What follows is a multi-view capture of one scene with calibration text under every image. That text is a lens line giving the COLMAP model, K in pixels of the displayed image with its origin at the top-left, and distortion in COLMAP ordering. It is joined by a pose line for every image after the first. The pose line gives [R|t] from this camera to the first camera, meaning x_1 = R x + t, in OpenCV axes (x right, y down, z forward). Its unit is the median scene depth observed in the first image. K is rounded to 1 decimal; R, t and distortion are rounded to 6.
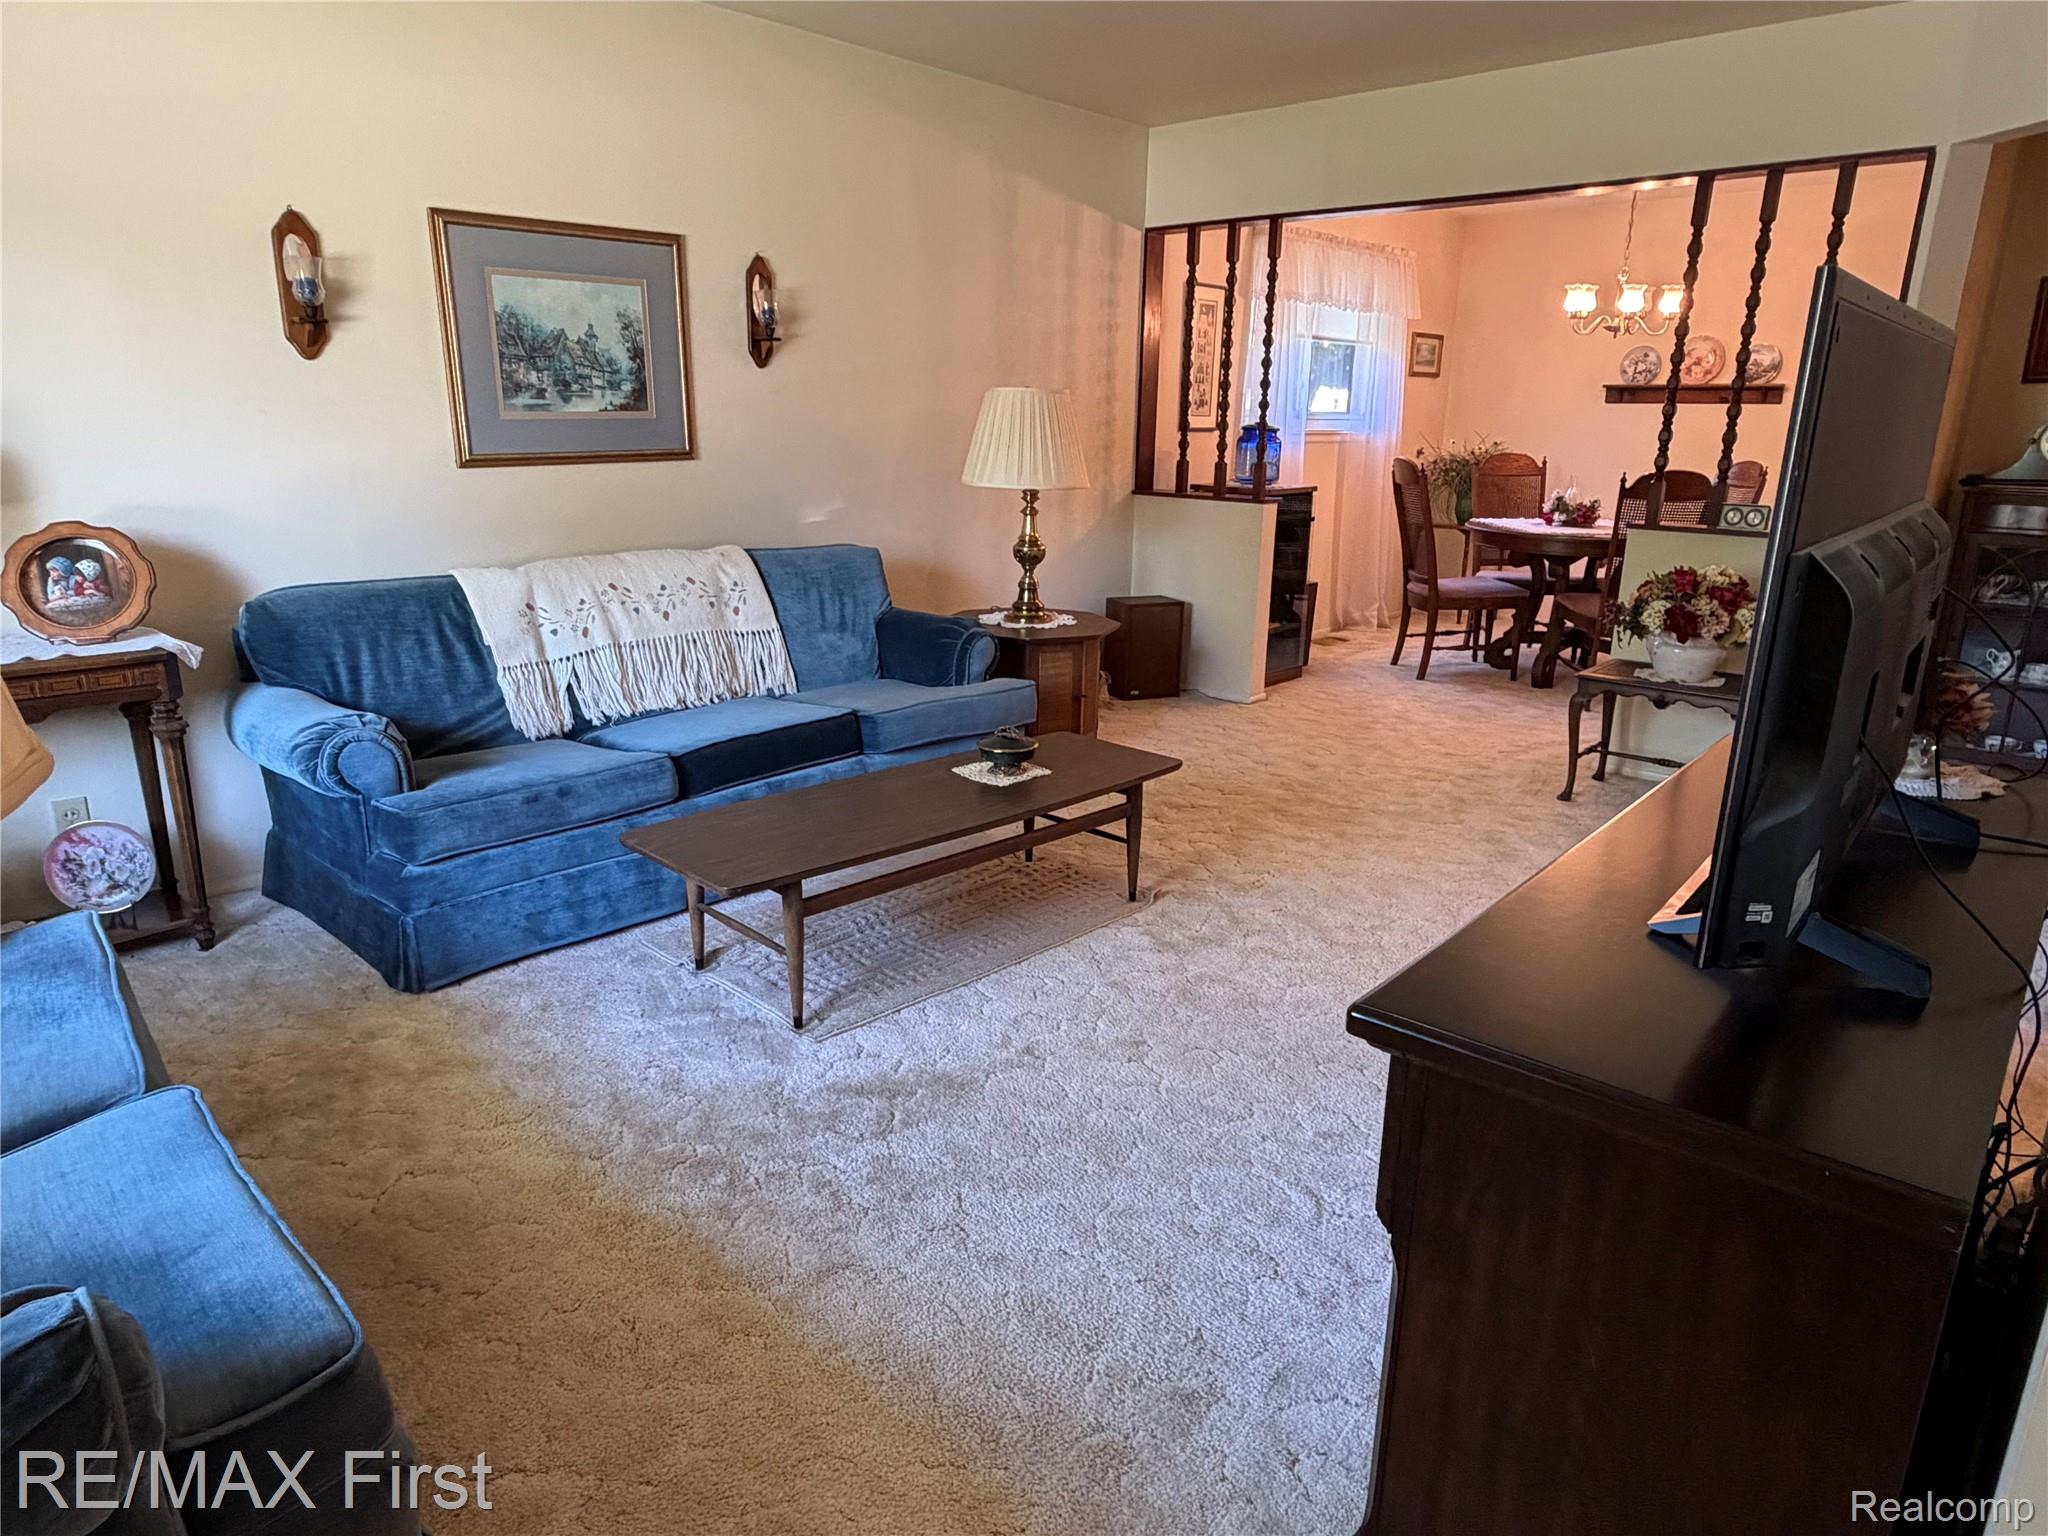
lens RADIAL K [[1249.1, 0, 1022.1], [0, 1249.1, 772.2], [0, 0, 1]] dist [0.001626, -0.001575]
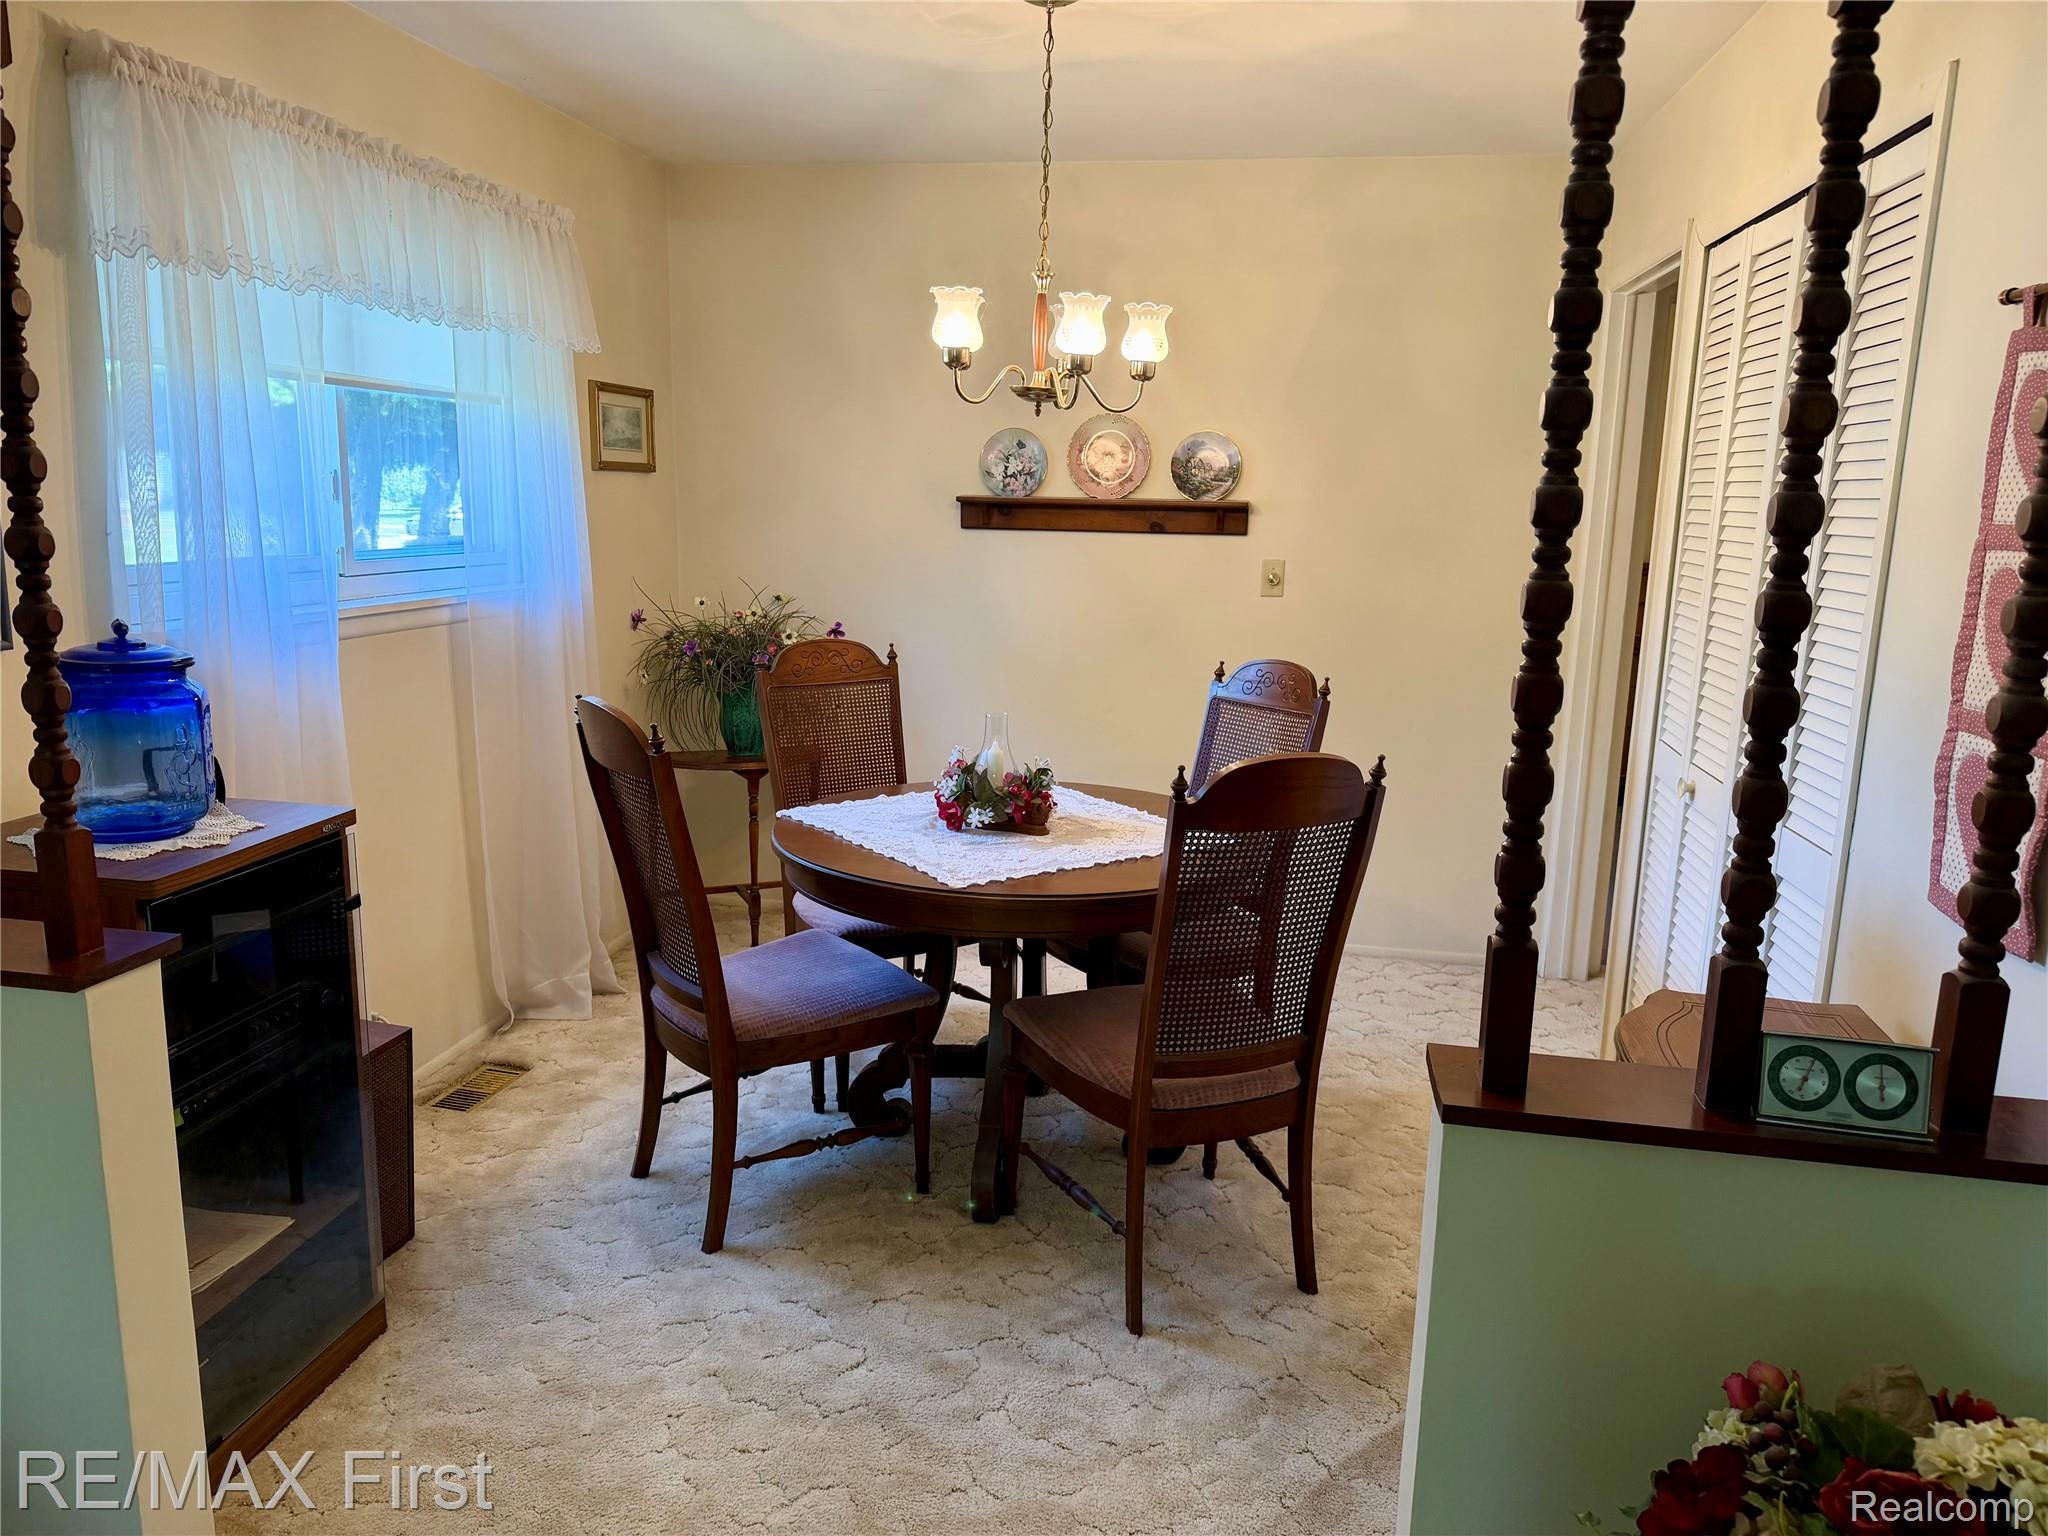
lens RADIAL K [[1425.2, 0, 1031.3], [0, 1425.2, 787.6], [0, 0, 1]] dist [0.043974, -0.058724]
pose [[0.841735, -0.100087, 0.530533, 0.168616], [0.134627, 0.990536, -0.026730, -0.182486], [-0.522837, 0.093923, 0.847243, 0.524184]]
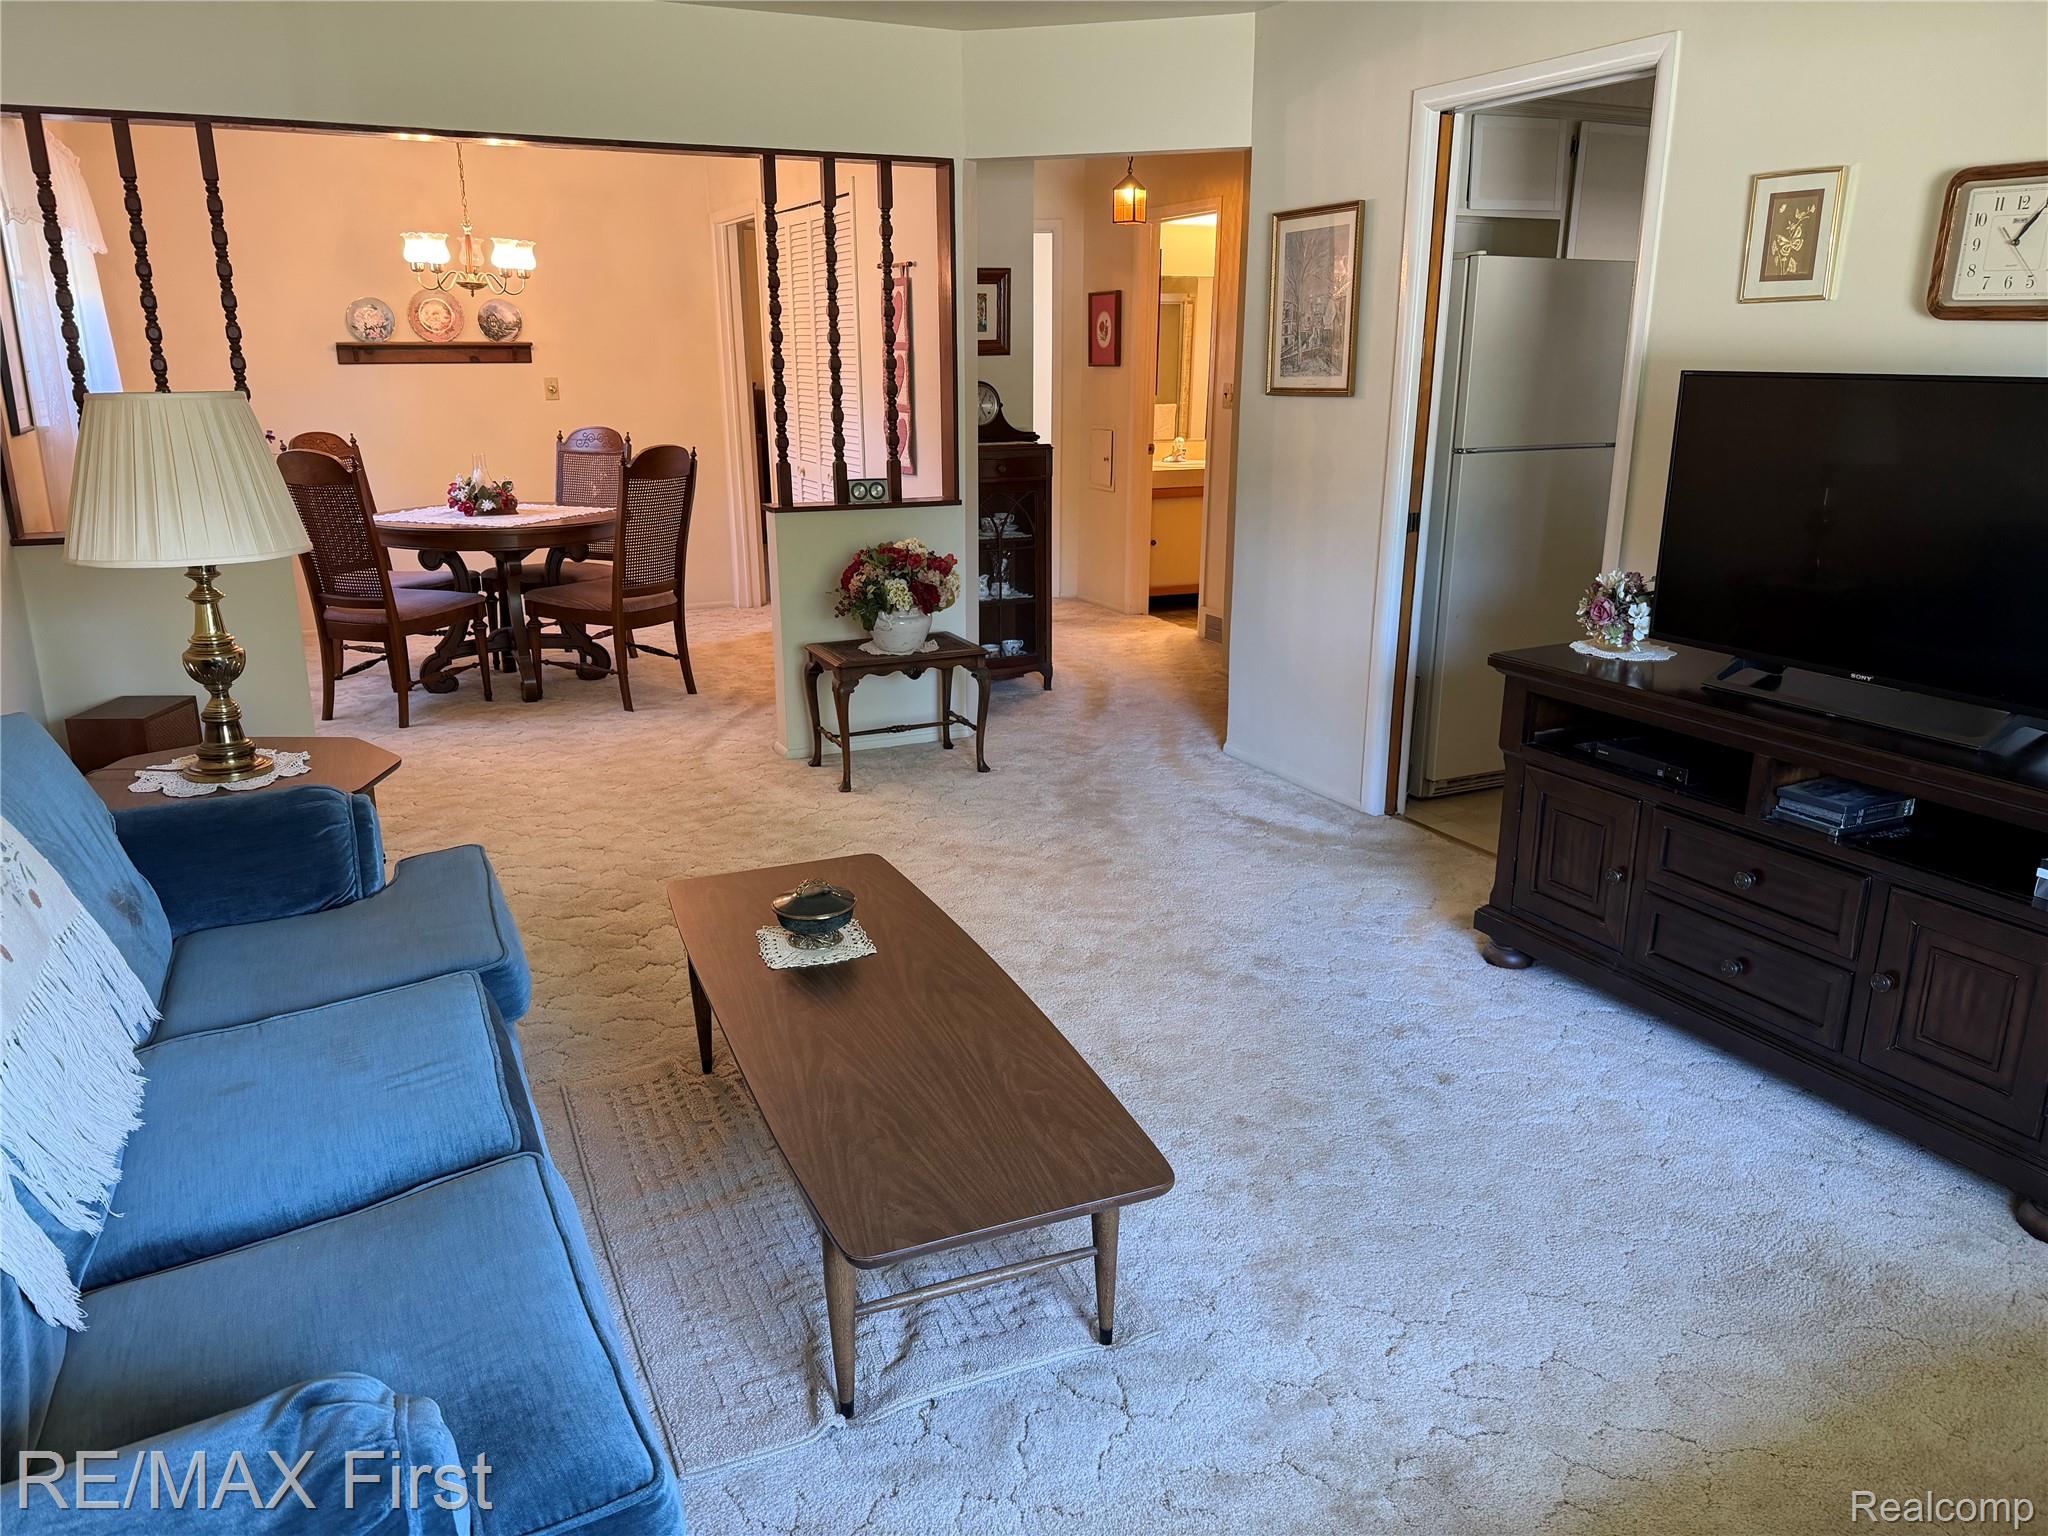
lens RADIAL K [[1425.2, 0, 1037.0], [0, 1425.2, 774.3], [0, 0, 1]] dist [0.043974, -0.058724]
pose [[0.355464, -0.277392, 0.892580, -0.337806], [0.261558, 0.946316, 0.189928, -0.108175], [-0.897348, 0.165949, 0.408935, 0.264164]]
